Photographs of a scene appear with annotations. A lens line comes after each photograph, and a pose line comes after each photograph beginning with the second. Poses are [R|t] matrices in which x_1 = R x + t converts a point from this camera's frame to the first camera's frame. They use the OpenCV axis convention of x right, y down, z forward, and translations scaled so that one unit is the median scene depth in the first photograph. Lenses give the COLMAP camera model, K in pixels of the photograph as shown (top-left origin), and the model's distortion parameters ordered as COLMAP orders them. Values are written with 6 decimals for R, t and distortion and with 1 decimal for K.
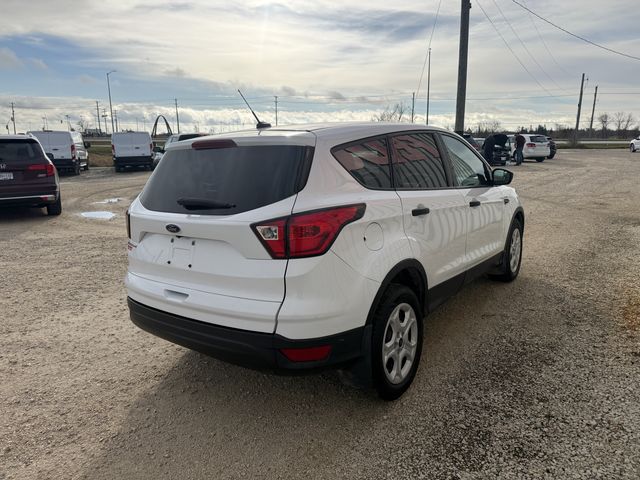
lens RADIAL K [[444.1, 0, 320.0], [0, 444.1, 240.0], [0, 0, 1]] dist [0.060984, -0.075091]
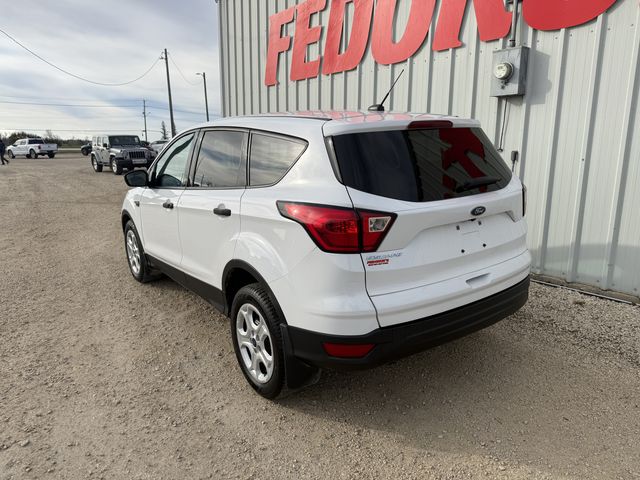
lens RADIAL K [[444.1, 0, 320.0], [0, 444.1, 240.0], [0, 0, 1]] dist [0.060984, -0.075091]
pose [[0.314115, -0.187592, 0.930667, -1.332558], [0.201536, 0.971118, 0.127724, -0.155728], [-0.927747, 0.147443, 0.342849, 0.985348]]
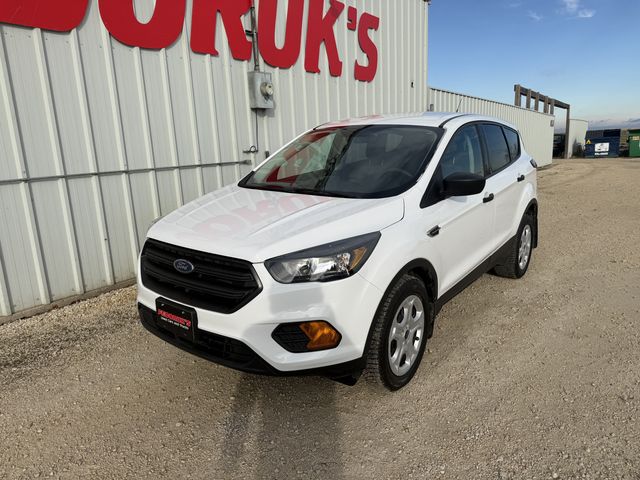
lens RADIAL K [[445.3, 0, 318.4], [0, 445.3, 253.0], [0, 0, 1]] dist [0.001648, -0.003574]
pose [[-0.997814, 0.037483, 0.054426, 0.332764], [0.057688, 0.895802, 0.440694, -0.674447], [-0.032236, 0.442871, -0.896006, 3.264194]]
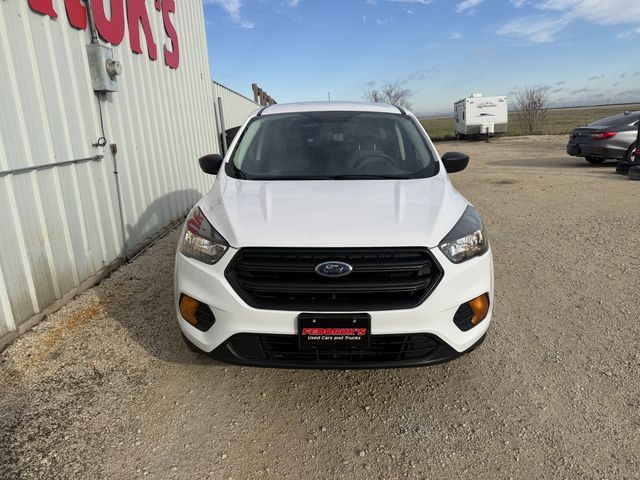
lens RADIAL K [[444.1, 0, 320.0], [0, 444.1, 240.0], [0, 0, 1]] dist [0.060984, -0.075091]
pose [[-0.824628, 0.184033, -0.534903, 1.121276], [-0.068941, 0.905855, 0.417940, -0.628545], [0.561459, 0.381522, -0.734306, 2.987523]]
